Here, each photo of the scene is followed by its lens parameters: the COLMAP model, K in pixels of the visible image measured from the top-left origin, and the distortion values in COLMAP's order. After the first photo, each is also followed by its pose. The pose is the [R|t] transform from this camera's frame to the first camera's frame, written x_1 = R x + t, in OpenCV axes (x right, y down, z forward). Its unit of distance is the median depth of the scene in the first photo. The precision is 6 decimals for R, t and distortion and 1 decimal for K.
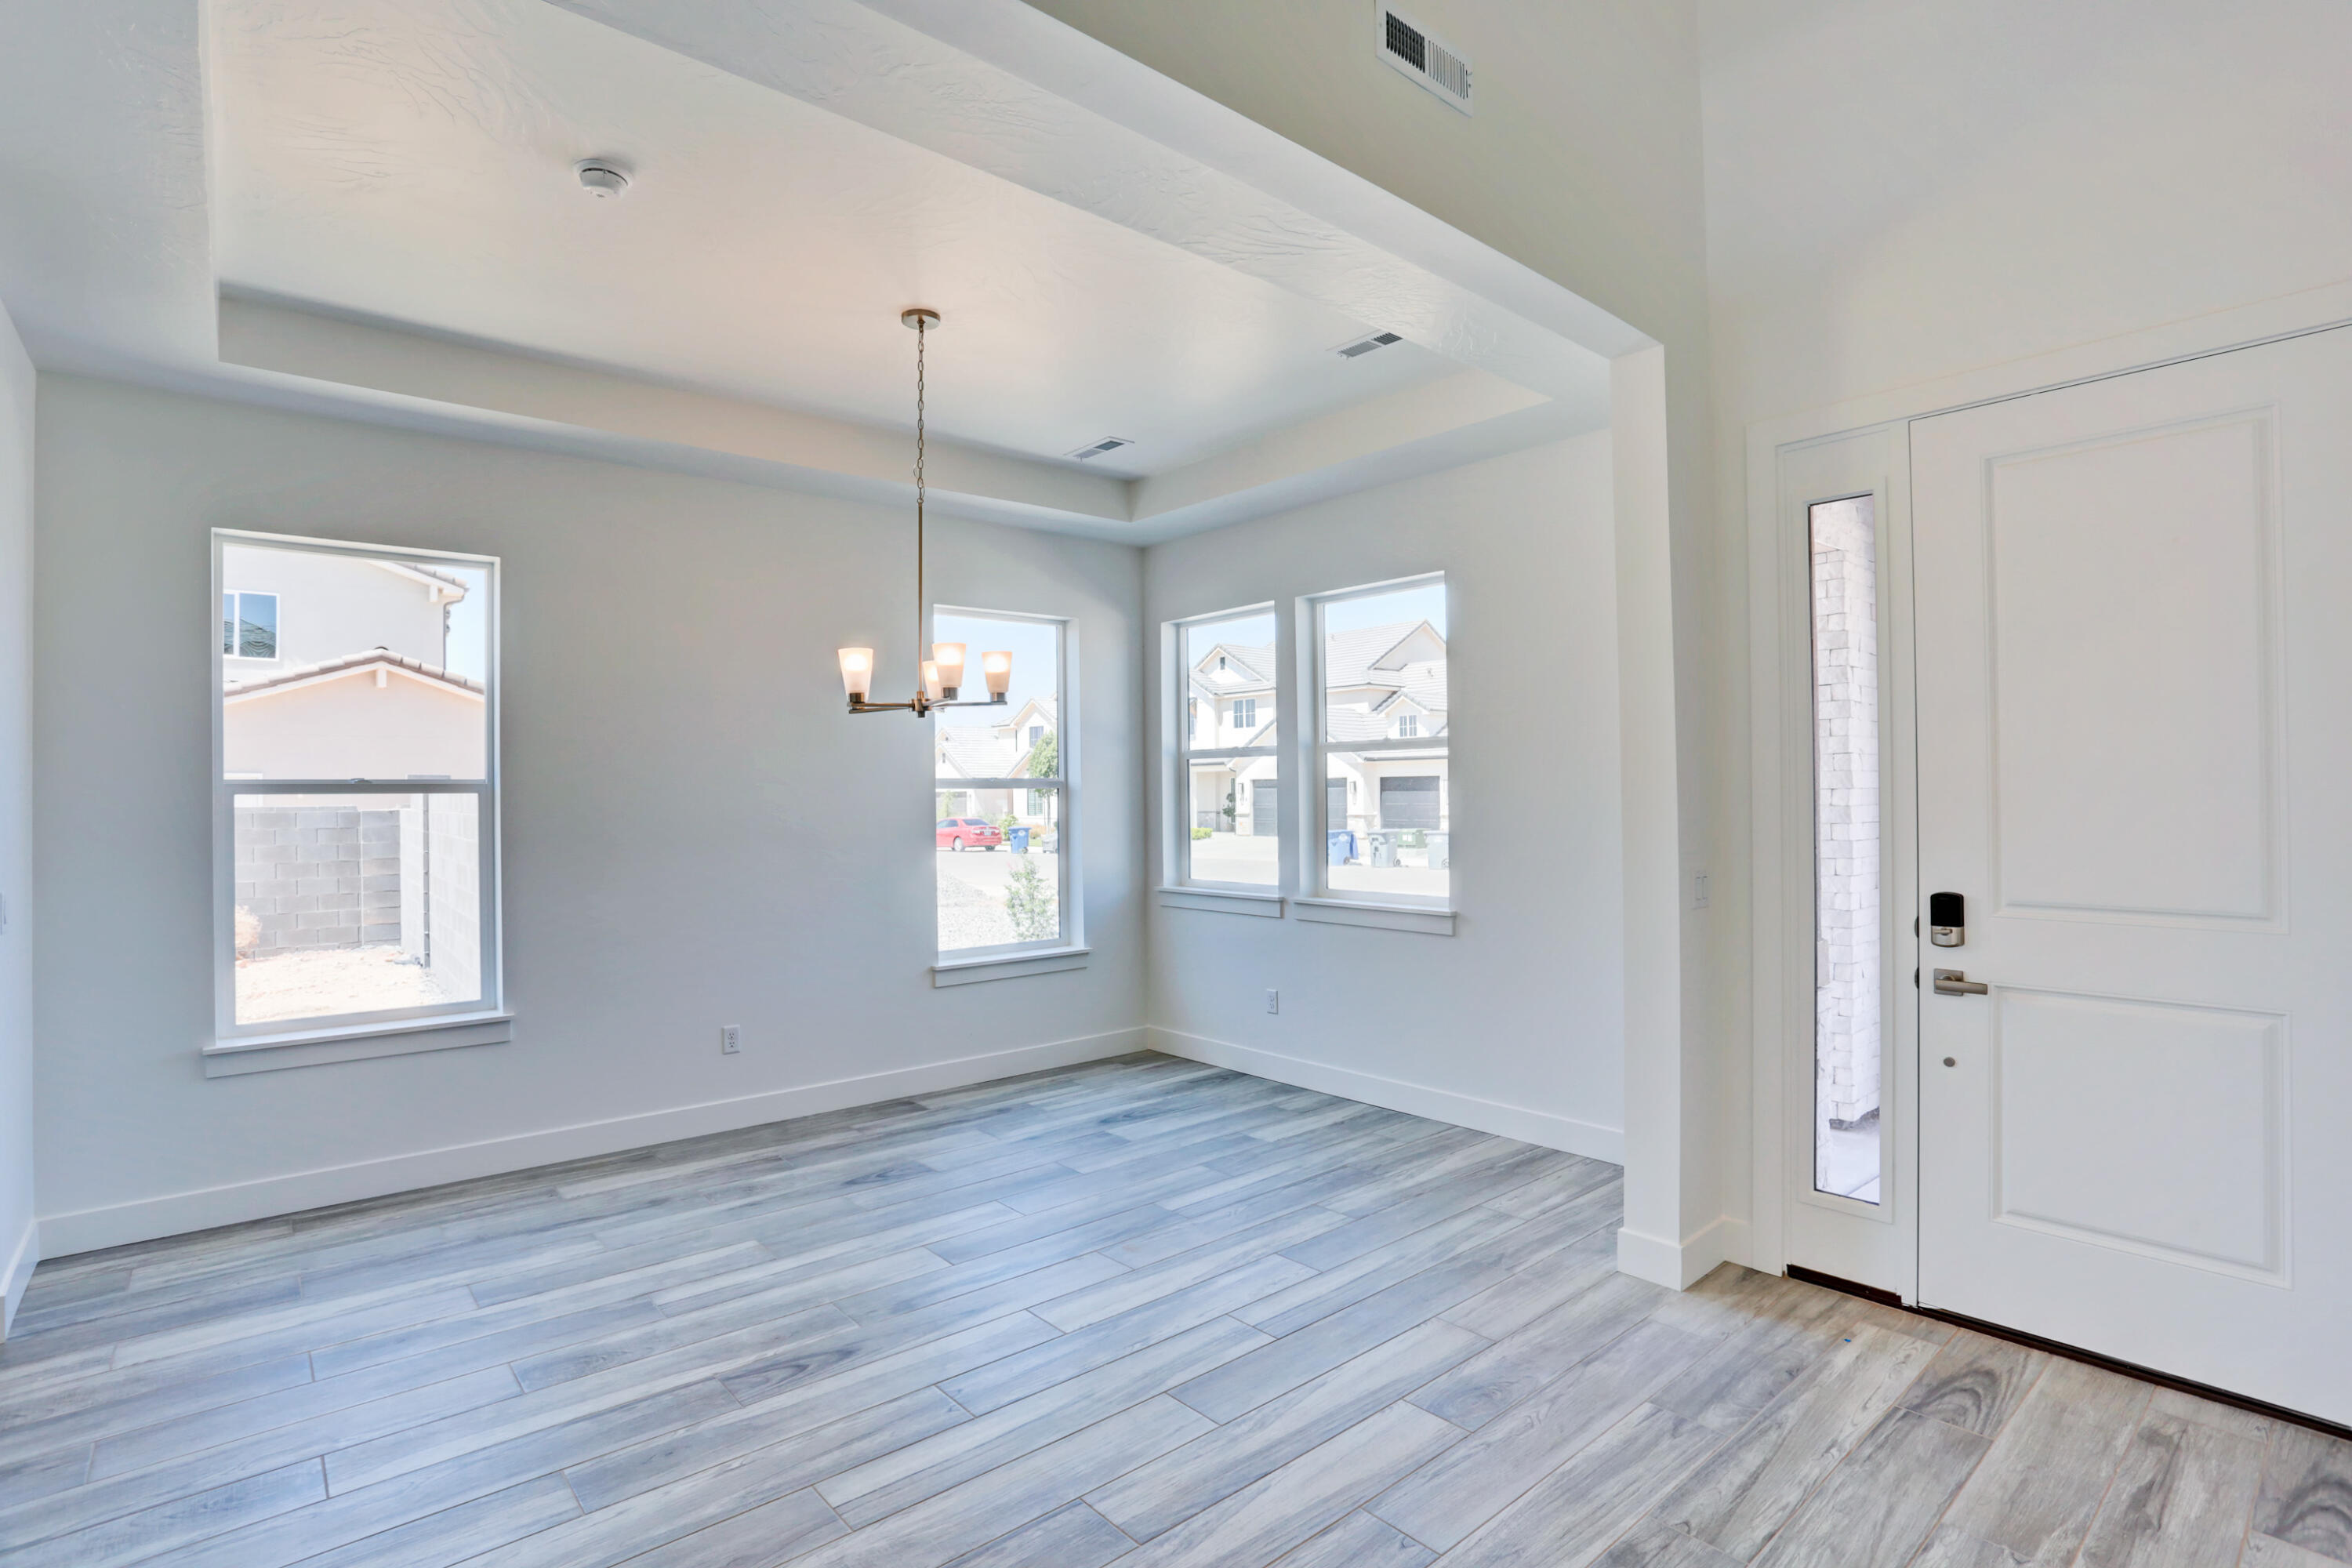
lens RADIAL K [[1147.4, 0, 1172.8], [0, 1147.4, 806.8], [0, 0, 1]] dist [-0.060827, 0.022380]
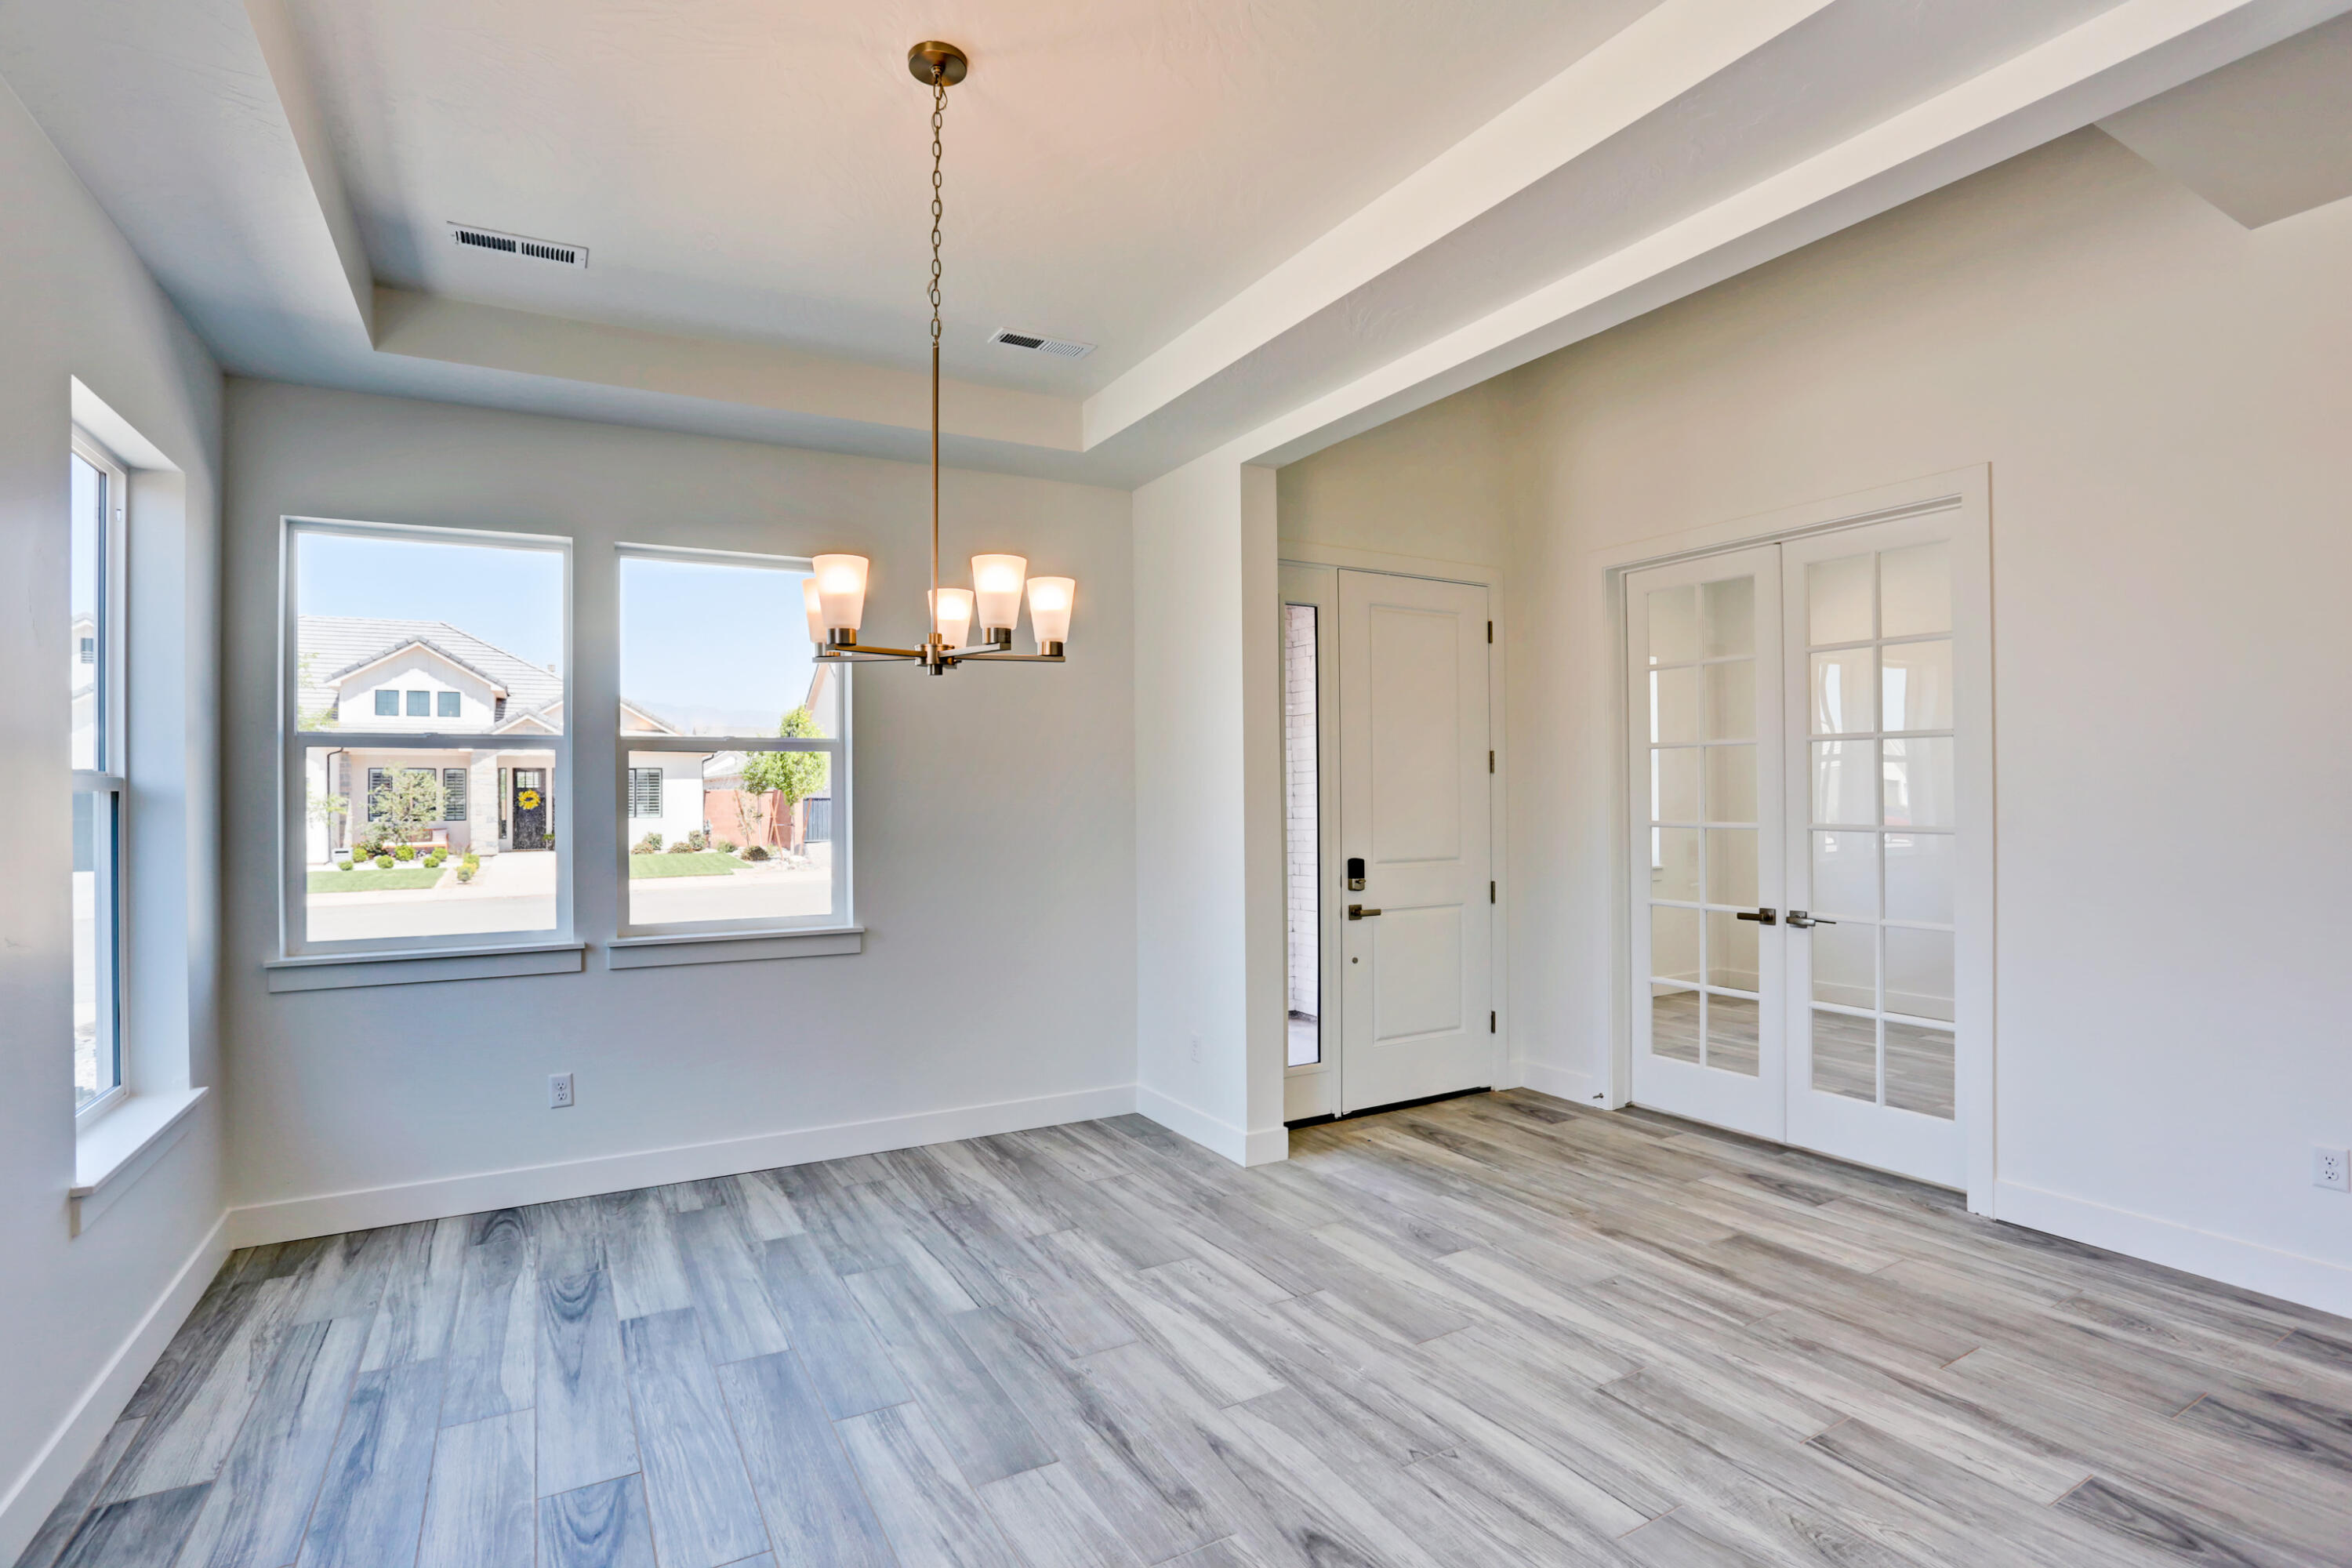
lens RADIAL K [[1147.4, 0, 1184.9], [0, 1147.4, 792.7], [0, 0, 1]] dist [-0.060827, 0.022380]
pose [[0.182582, 0.011999, 0.983117, -0.704539], [0.015868, 0.999759, -0.015149, 0.000132], [-0.983063, 0.018366, 0.182348, 0.635298]]
